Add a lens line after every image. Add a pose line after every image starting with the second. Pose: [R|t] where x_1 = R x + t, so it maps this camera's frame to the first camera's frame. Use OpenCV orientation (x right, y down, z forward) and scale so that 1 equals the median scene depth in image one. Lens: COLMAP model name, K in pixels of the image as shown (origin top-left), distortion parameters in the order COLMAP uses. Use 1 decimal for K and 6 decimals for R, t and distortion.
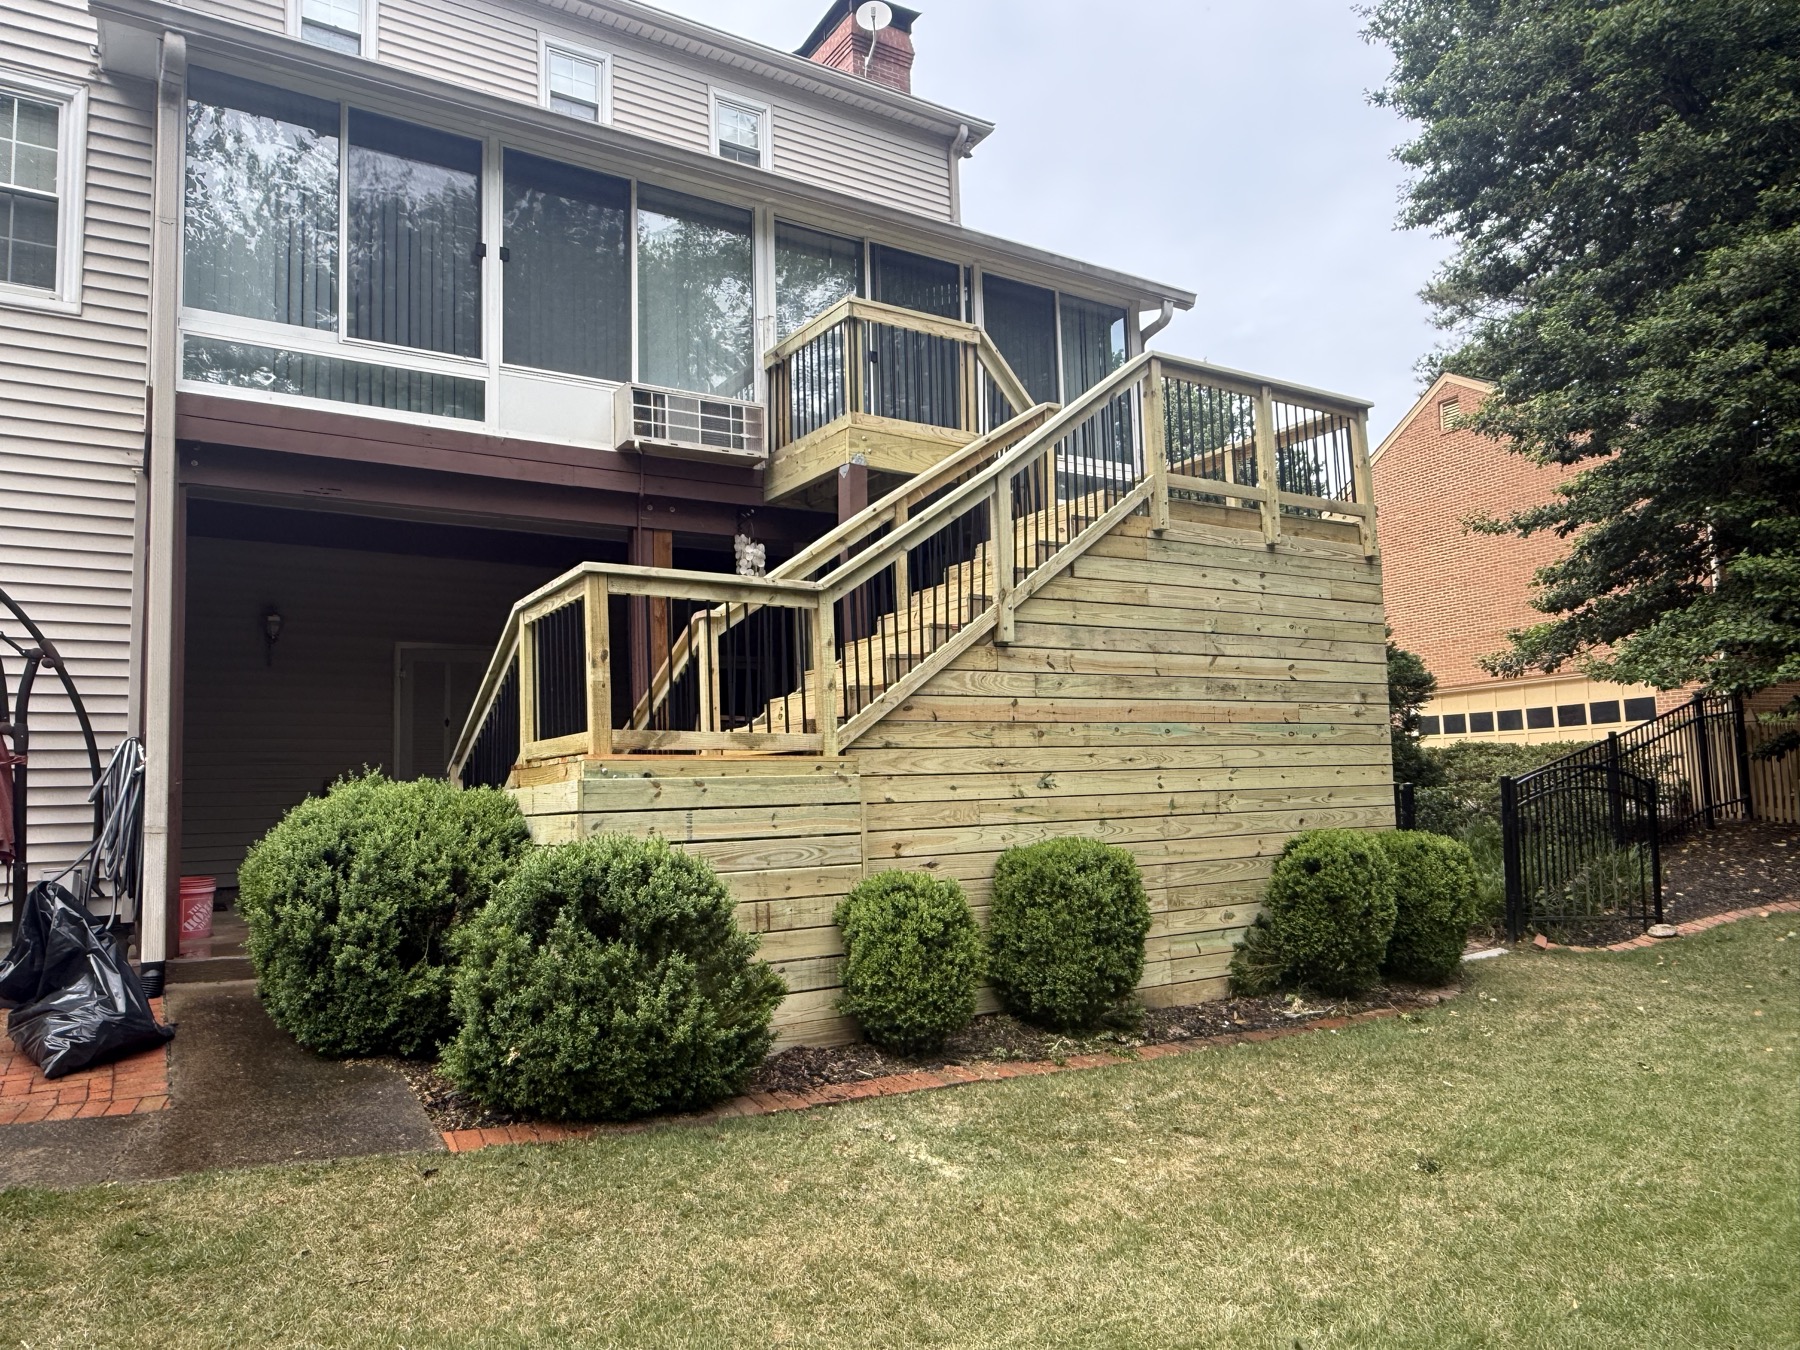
lens RADIAL K [[1195.4, 0, 900.0], [0, 1195.4, 675.0], [0, 0, 1]] dist [-0.049666, -0.000221]
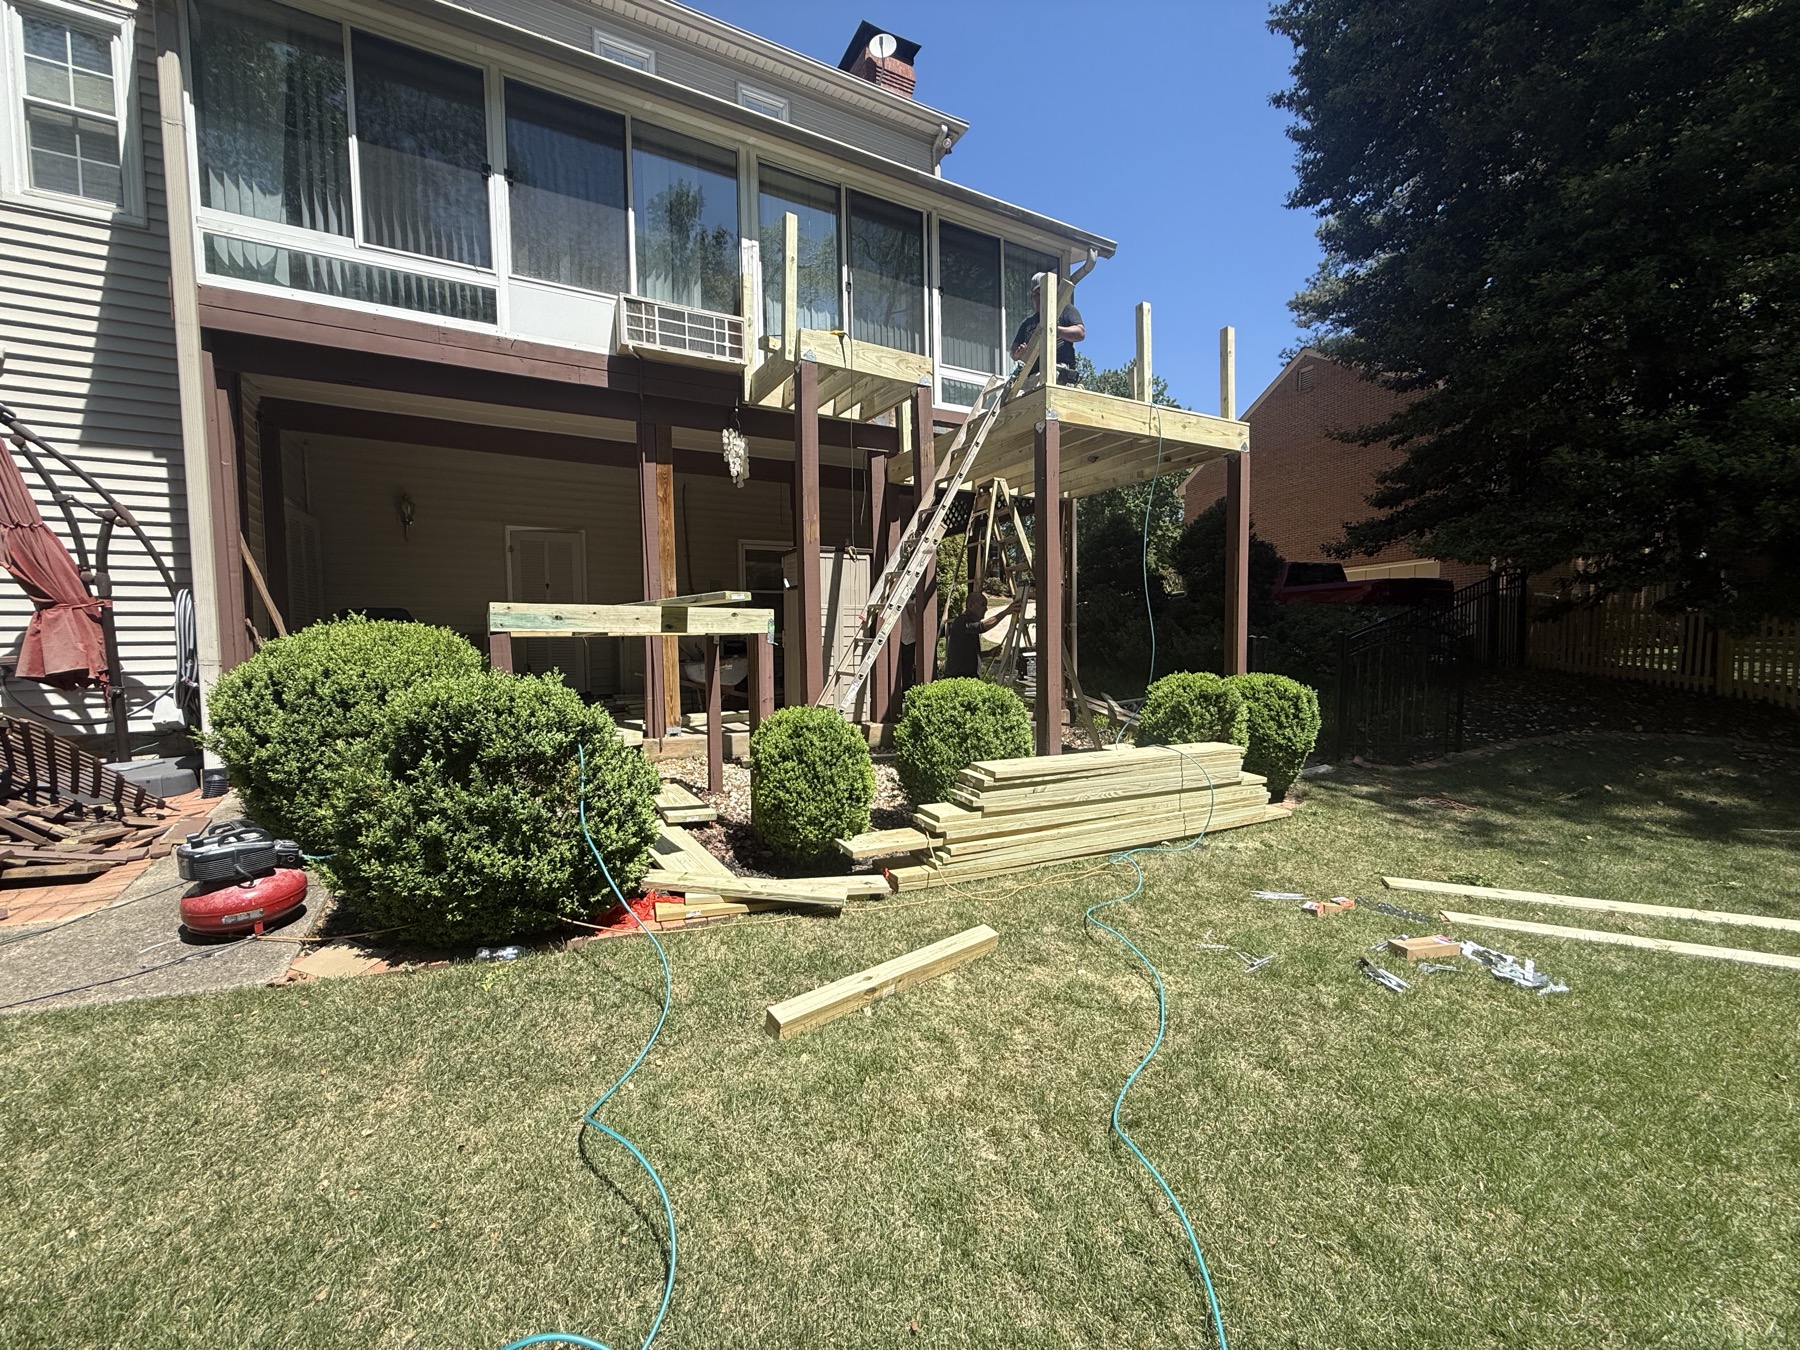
lens RADIAL K [[725.5, 0, 901.9], [0, 725.5, 683.1], [0, 0, 1]] dist [-0.018301, -0.000091]
pose [[0.998859, 0.013924, -0.045684, 0.092734], [-0.006436, 0.987074, 0.160137, 0.023829], [0.047323, -0.159660, 0.986037, 0.235527]]
